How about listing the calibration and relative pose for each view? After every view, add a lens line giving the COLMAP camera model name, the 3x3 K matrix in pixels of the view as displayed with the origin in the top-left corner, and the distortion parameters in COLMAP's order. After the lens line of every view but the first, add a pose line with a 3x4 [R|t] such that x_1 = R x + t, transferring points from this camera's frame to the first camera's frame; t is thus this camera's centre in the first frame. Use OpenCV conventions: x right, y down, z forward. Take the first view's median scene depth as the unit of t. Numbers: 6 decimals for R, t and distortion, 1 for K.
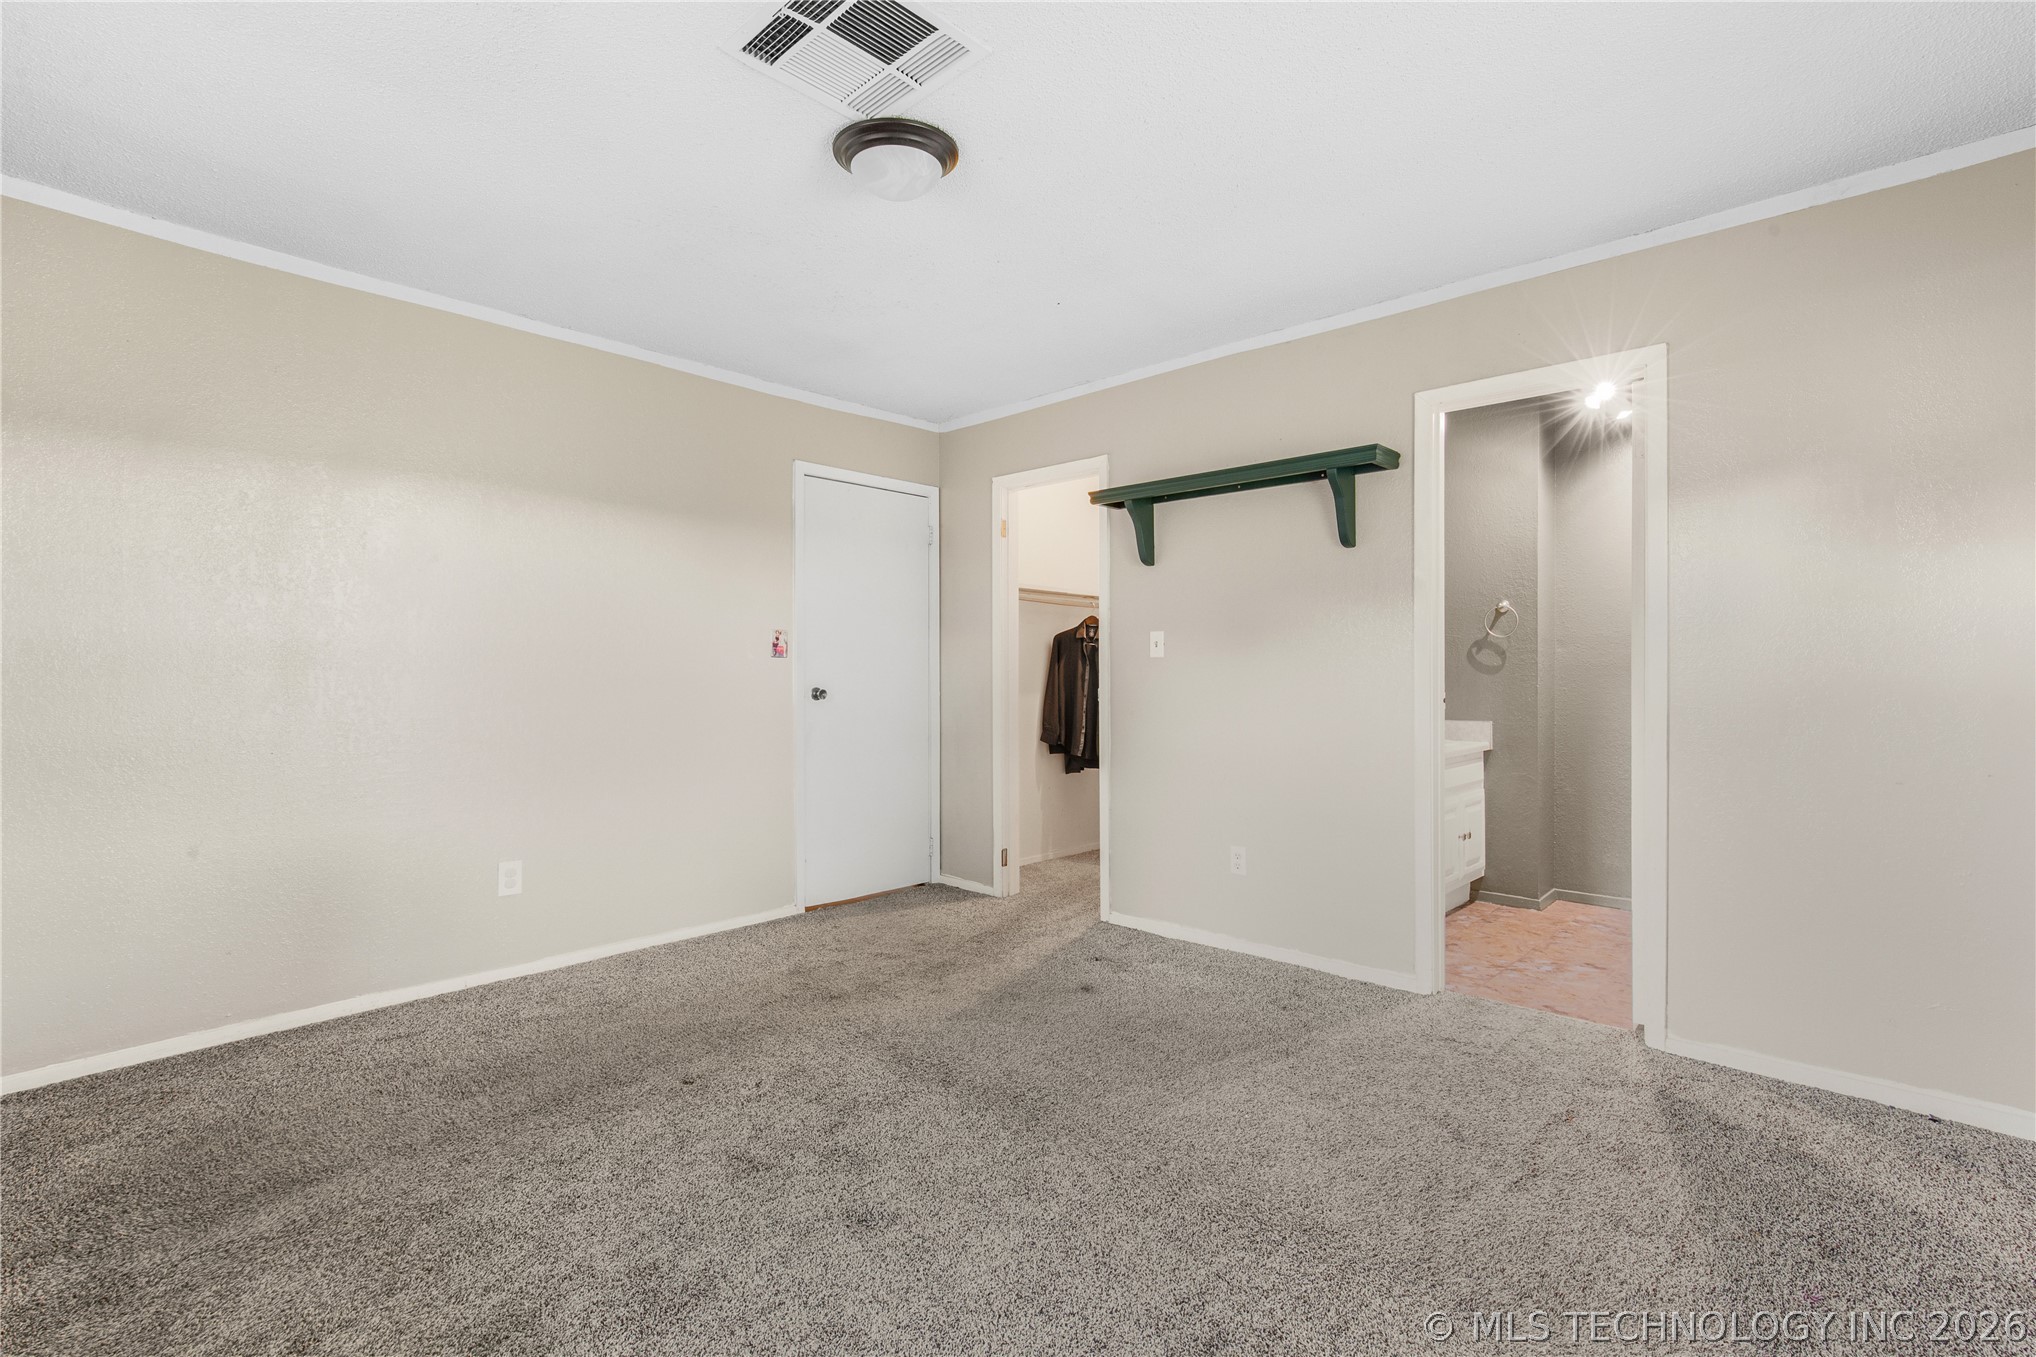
lens RADIAL K [[939.0, 0, 1025.9], [0, 939.0, 673.2], [0, 0, 1]] dist [0.000325, 0.000934]
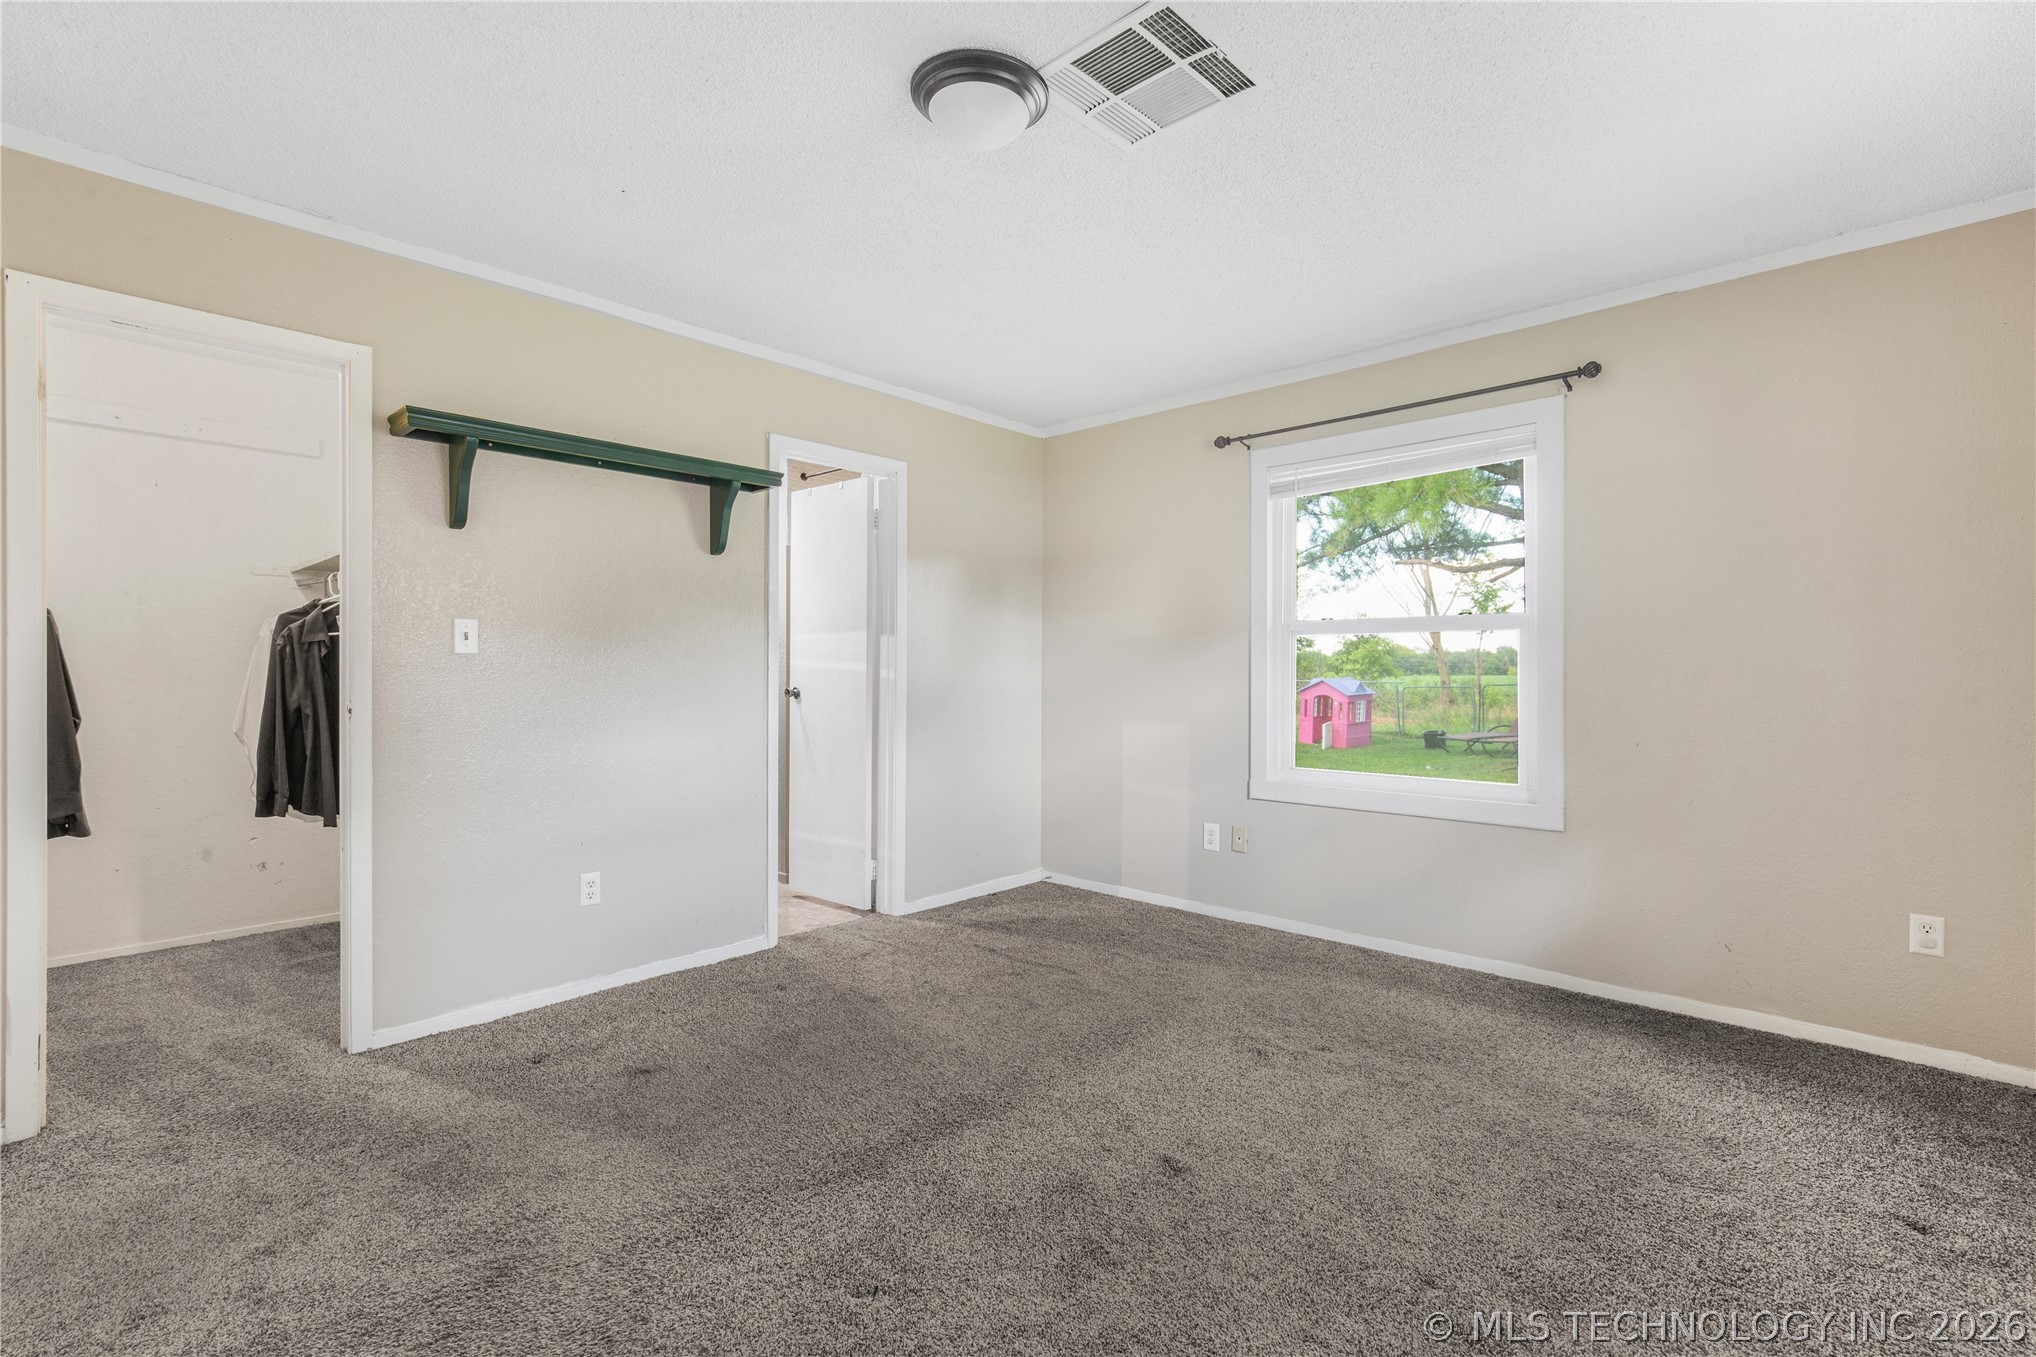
lens RADIAL K [[939.0, 0, 1018.5], [0, 939.0, 672.8], [0, 0, 1]] dist [0.000325, 0.000934]
pose [[-0.012316, -0.003348, 0.999919, -0.694564], [0.001182, 0.999994, 0.003363, -0.004240], [-0.999923, 0.001223, -0.012312, 0.652800]]
